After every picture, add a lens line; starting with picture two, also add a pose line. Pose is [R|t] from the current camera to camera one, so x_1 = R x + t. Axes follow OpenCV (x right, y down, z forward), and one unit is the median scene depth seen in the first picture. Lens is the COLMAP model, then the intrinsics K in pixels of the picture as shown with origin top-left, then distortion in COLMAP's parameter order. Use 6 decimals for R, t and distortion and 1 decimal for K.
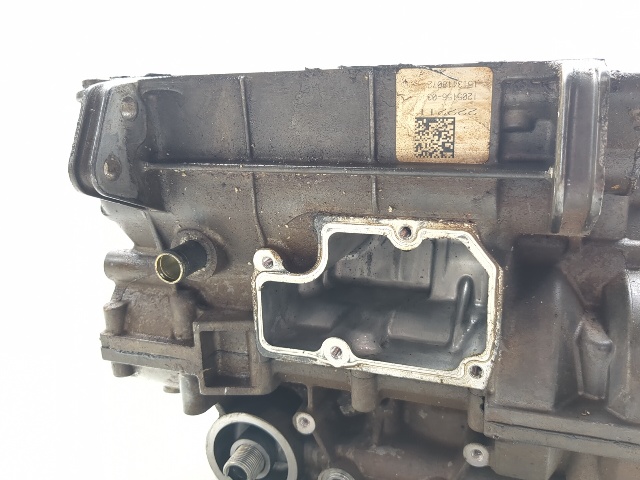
lens RADIAL K [[585.2, 0, 321.0], [0, 585.2, 240.1], [0, 0, 1]] dist [0.098681, -0.325439]
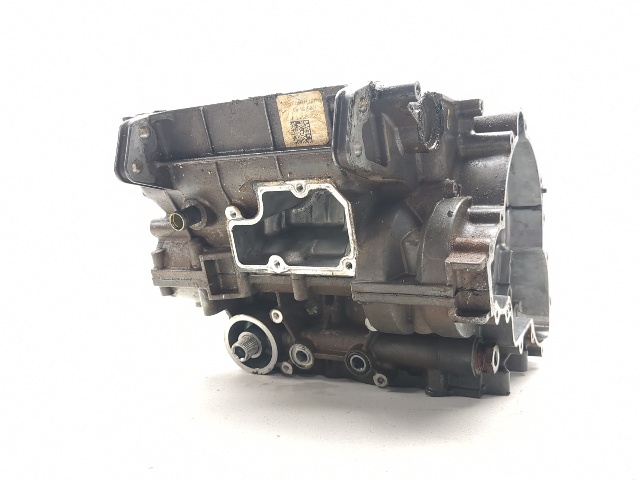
lens RADIAL K [[585.2, 0, 321.0], [0, 585.2, 240.1], [0, 0, 1]] dist [0.098681, -0.325439]
pose [[0.982987, -0.078012, -0.166284, 0.437978], [0.081937, 0.996495, 0.016866, 0.106398], [0.164386, -0.030204, 0.985934, -0.631284]]
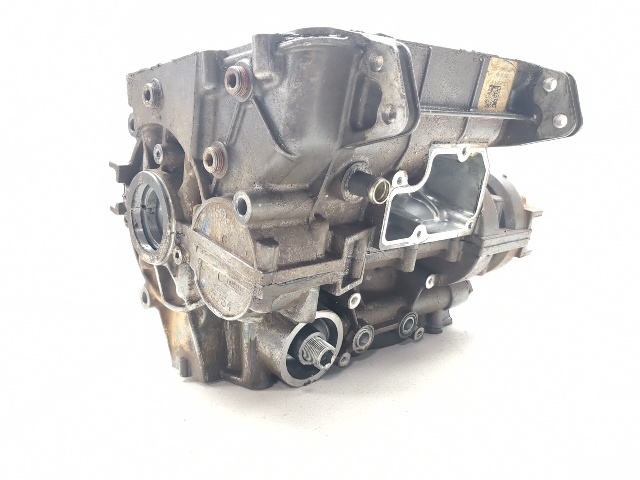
lens RADIAL K [[585.2, 0, 321.0], [0, 585.2, 240.1], [0, 0, 1]] dist [0.098681, -0.325439]
pose [[0.449853, -0.187547, 0.873189, -1.451534], [0.081695, 0.982245, 0.168883, -0.075212], [-0.889358, -0.004637, 0.457187, 0.531760]]
